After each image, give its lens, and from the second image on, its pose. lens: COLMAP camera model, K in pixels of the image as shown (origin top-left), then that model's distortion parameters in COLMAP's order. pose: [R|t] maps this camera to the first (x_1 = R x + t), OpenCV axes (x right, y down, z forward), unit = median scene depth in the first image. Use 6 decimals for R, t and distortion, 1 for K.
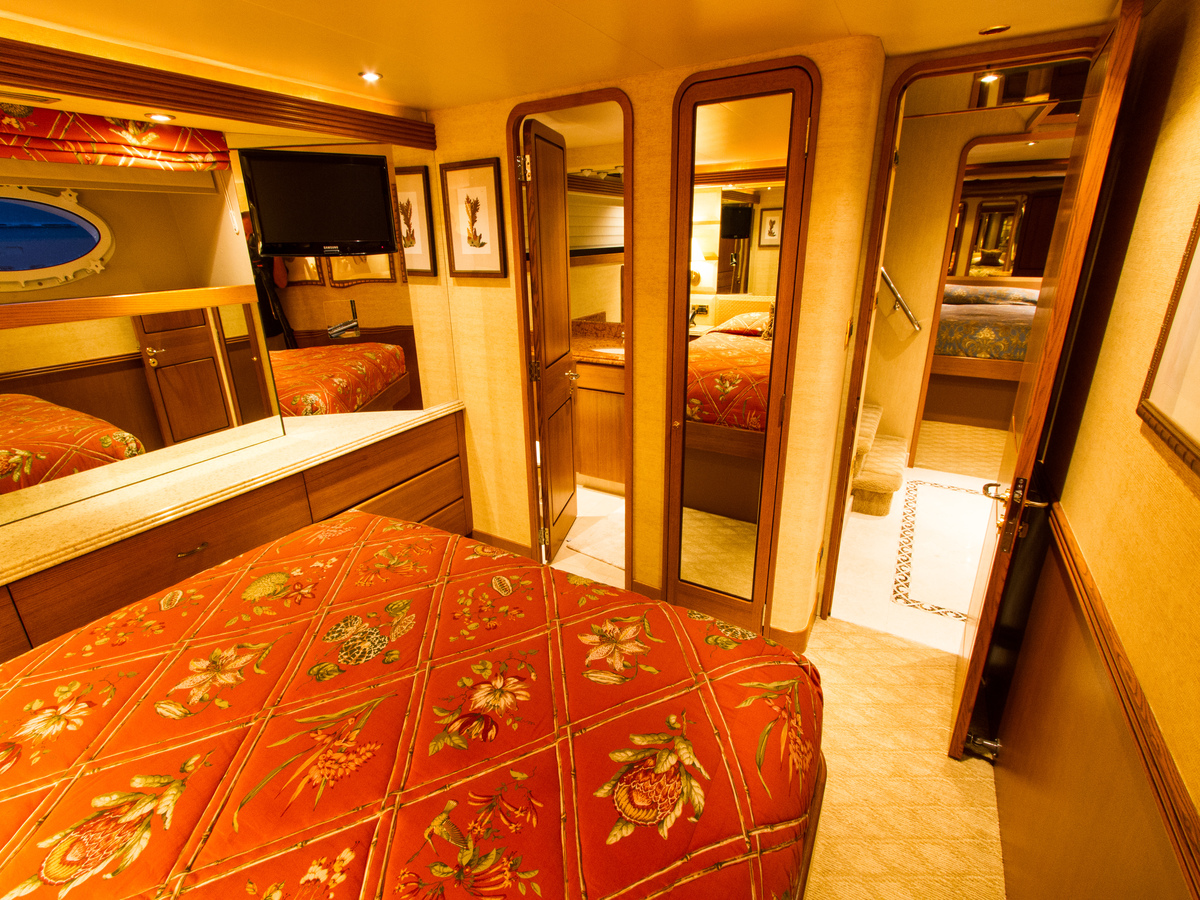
lens RADIAL K [[547.3, 0, 598.8], [0, 547.3, 428.1], [0, 0, 1]] dist [0.004312, -0.000055]
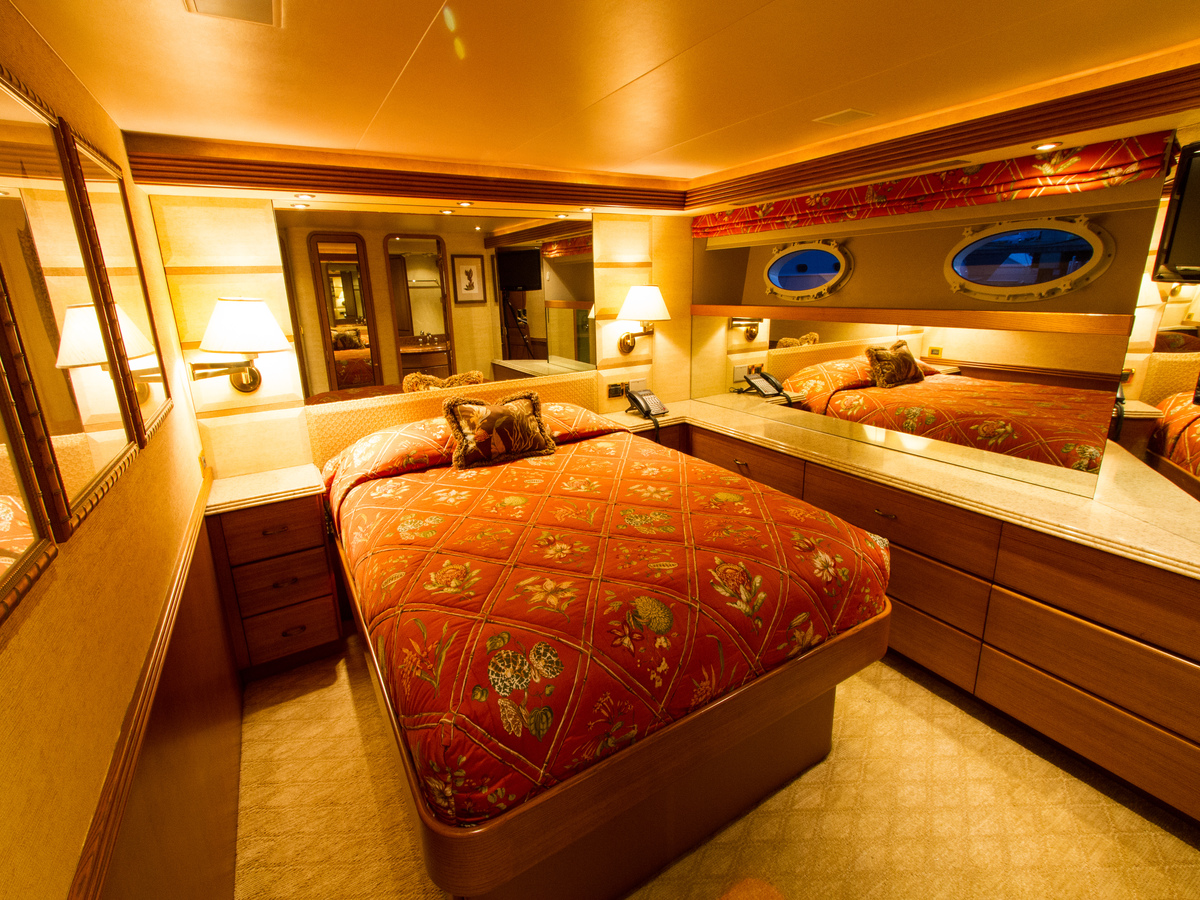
lens RADIAL K [[547.3, 0, 598.8], [0, 547.3, 428.1], [0, 0, 1]] dist [0.004312, -0.000055]
pose [[-0.481668, 0.261554, -0.836412, 0.742261], [-0.253916, 0.871830, 0.418854, -0.400399], [0.838762, 0.414127, -0.353520, 1.084970]]
